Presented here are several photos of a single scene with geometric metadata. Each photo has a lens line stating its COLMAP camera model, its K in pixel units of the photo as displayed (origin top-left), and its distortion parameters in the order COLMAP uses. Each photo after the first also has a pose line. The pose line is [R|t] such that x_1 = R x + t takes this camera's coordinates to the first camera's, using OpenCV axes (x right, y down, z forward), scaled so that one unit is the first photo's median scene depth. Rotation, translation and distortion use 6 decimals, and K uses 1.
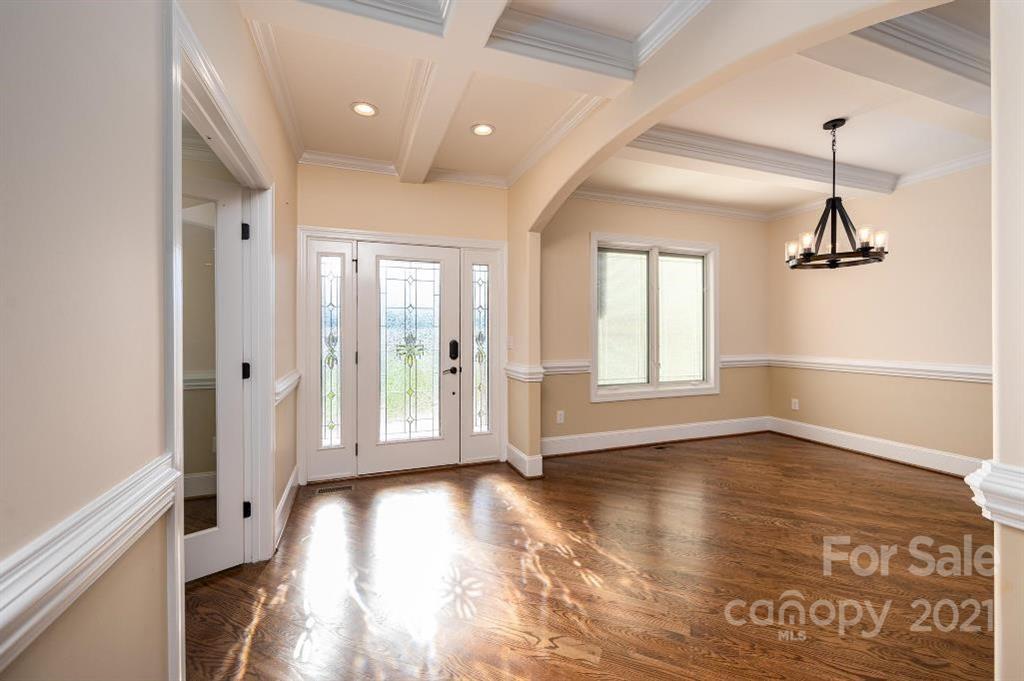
lens RADIAL K [[404.9, 0, 508.8], [0, 404.9, 340.5], [0, 0, 1]] dist [-0.001686, 0.000459]
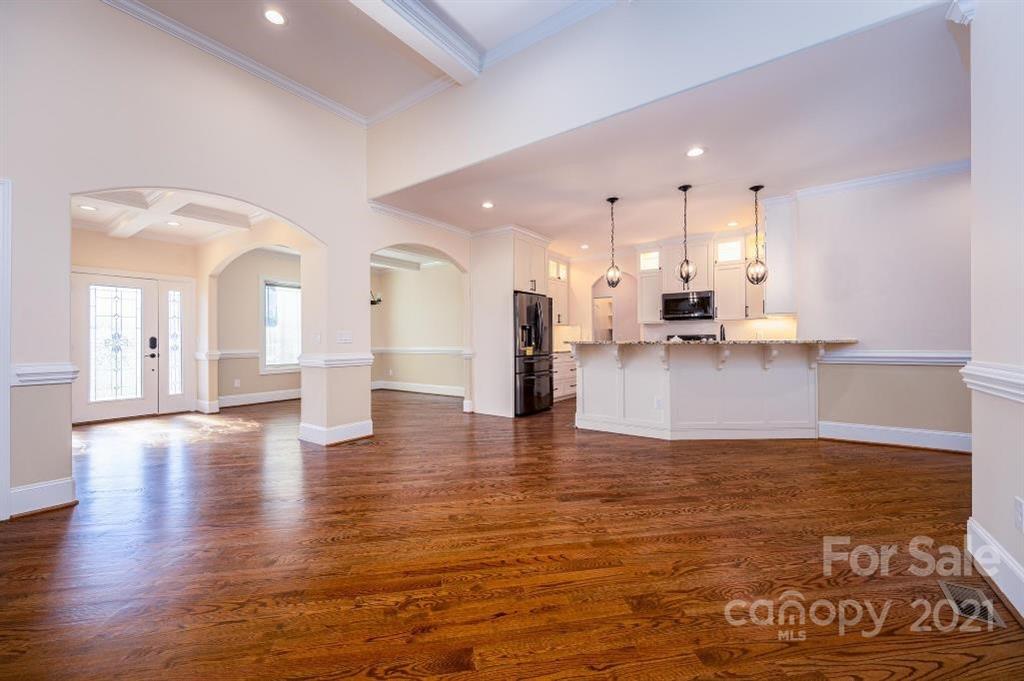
lens RADIAL K [[404.9, 0, 507.2], [0, 404.9, 340.9], [0, 0, 1]] dist [-0.001686, 0.000459]
pose [[0.837221, -0.004342, 0.546848, 0.164960], [0.016711, 0.999705, -0.017646, 0.066967], [-0.546610, 0.023912, 0.837046, -1.124634]]
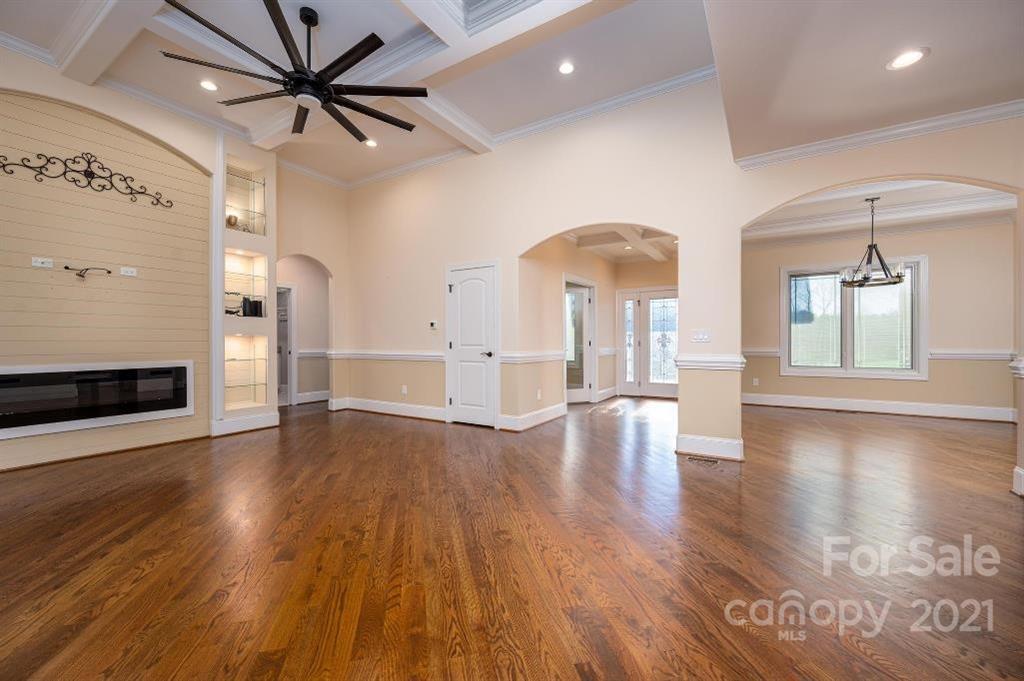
lens RADIAL K [[404.9, 0, 512.2], [0, 404.9, 344.0], [0, 0, 1]] dist [-0.001686, 0.000459]
pose [[0.603197, 0.004873, -0.797577, 0.939320], [-0.013040, 0.999908, -0.003753, 0.058257], [0.797486, 0.012664, 0.603205, -0.880292]]
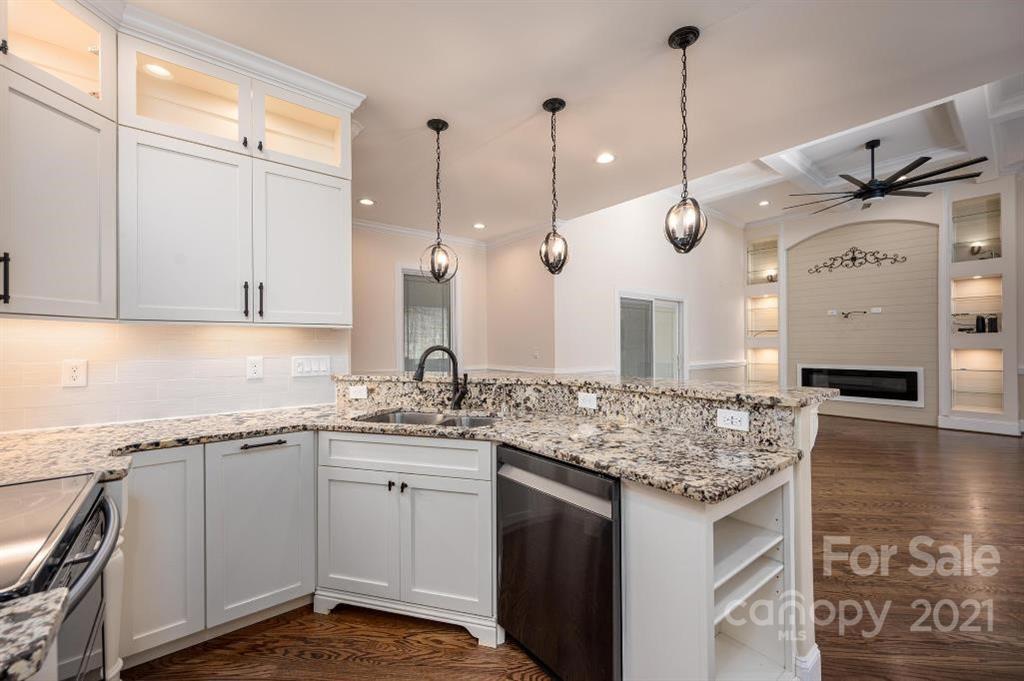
lens RADIAL K [[404.9, 0, 511.1], [0, 404.9, 341.3], [0, 0, 1]] dist [-0.001686, 0.000459]
pose [[-0.952999, 0.001403, -0.302971, 1.500437], [-0.001487, 0.999956, 0.009309, -0.005751], [0.302971, 0.009322, -0.952954, 0.155556]]
